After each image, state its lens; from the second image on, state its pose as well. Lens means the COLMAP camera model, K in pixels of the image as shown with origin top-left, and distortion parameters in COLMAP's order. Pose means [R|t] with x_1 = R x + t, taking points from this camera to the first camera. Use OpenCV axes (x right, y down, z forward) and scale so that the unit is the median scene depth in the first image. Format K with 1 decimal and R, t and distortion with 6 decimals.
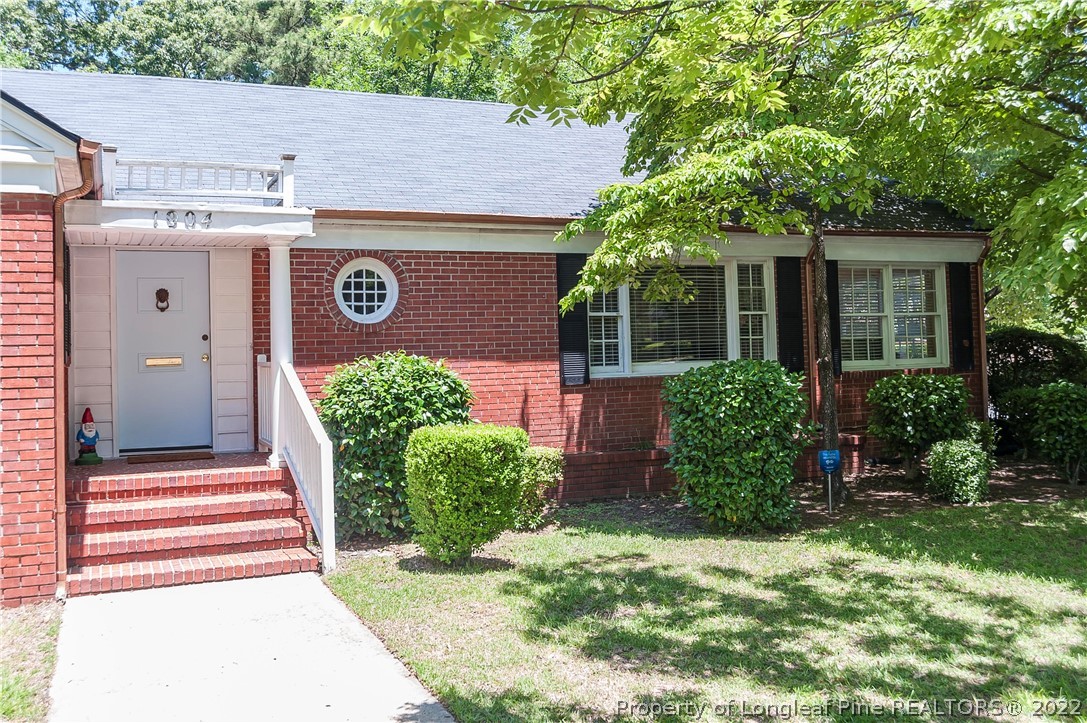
lens RADIAL K [[1059.2, 0, 543.5], [0, 1059.2, 361.5], [0, 0, 1]] dist [-0.008286, -0.009035]
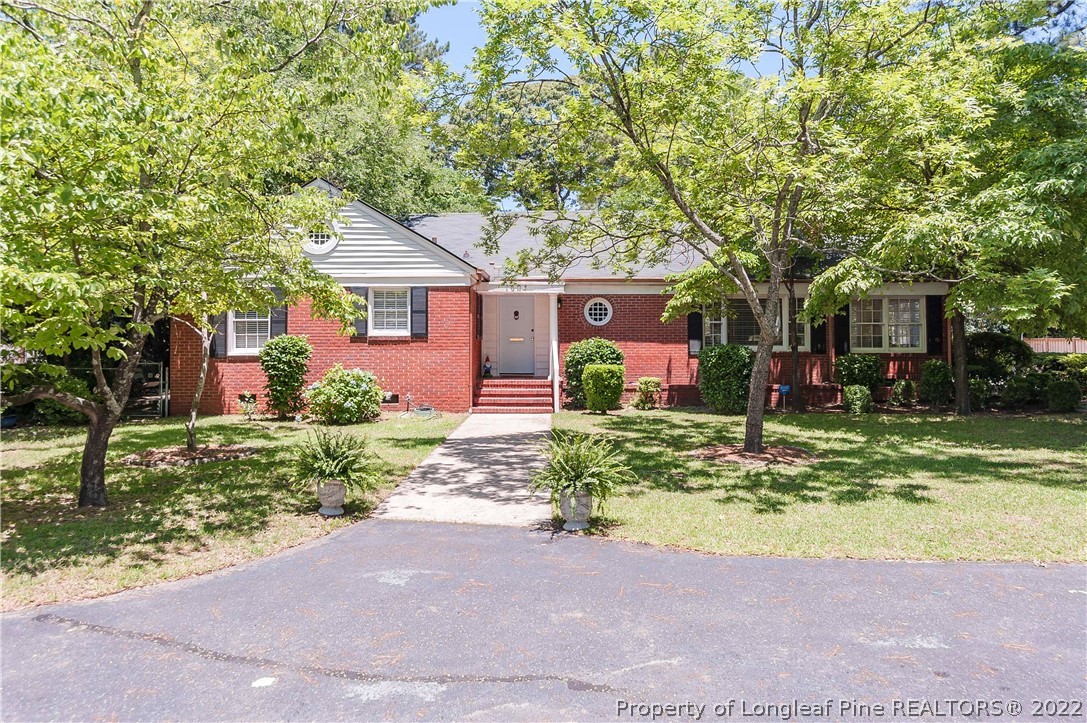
lens RADIAL K [[748.4, 0, 543.5], [0, 748.4, 361.5], [0, 0, 1]] dist [0.001707, 0.000222]
pose [[0.923228, 0.033006, -0.382833, 0.408972], [-0.024945, 0.999351, 0.026002, 0.004751], [0.383442, -0.014456, 0.923452, -0.666457]]
